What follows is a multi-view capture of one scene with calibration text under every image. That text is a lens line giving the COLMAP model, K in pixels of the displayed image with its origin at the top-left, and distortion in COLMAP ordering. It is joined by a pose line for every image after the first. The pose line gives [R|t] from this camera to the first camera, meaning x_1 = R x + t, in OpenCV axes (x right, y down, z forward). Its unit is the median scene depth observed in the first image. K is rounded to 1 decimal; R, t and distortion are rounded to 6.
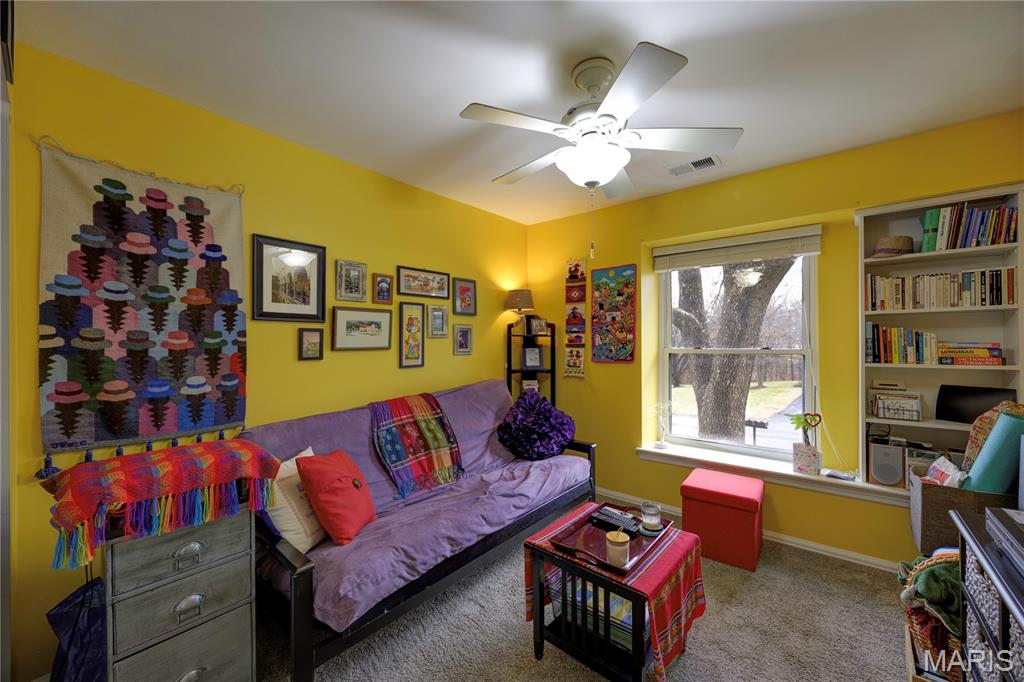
lens RADIAL K [[392.3, 0, 518.1], [0, 392.3, 342.7], [0, 0, 1]] dist [-0.002675, 0.000083]
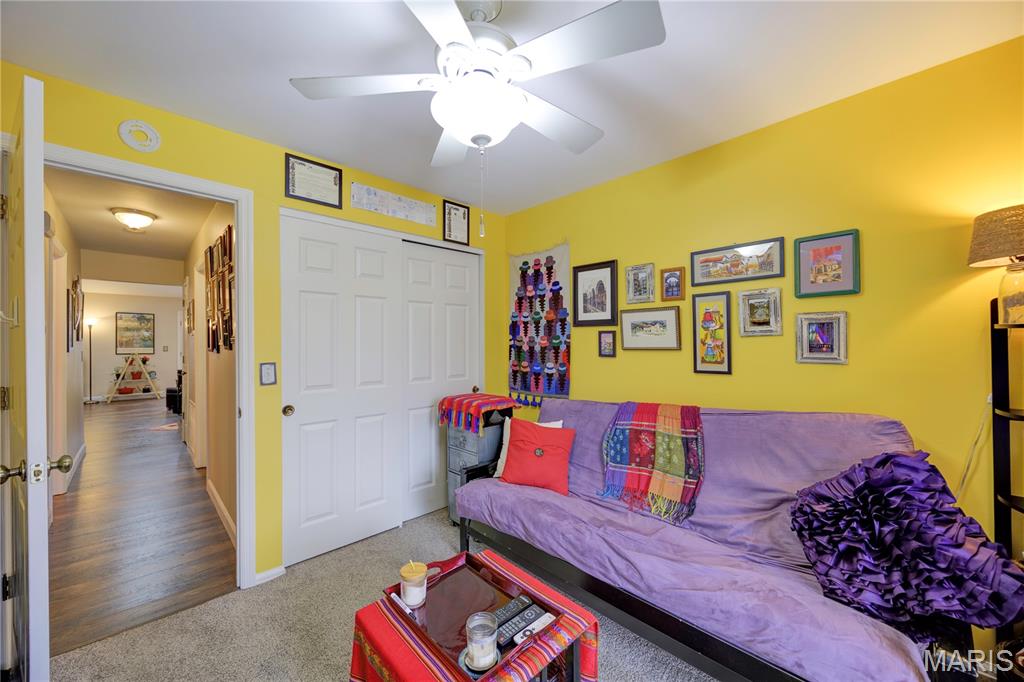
lens RADIAL K [[392.3, 0, 519.9], [0, 392.3, 343.3], [0, 0, 1]] dist [-0.002675, 0.000083]
pose [[-0.111950, 0.009995, -0.993664, 0.815552], [0.005379, 0.999941, 0.009452, -0.012558], [0.993699, -0.004286, -0.111997, 1.003097]]
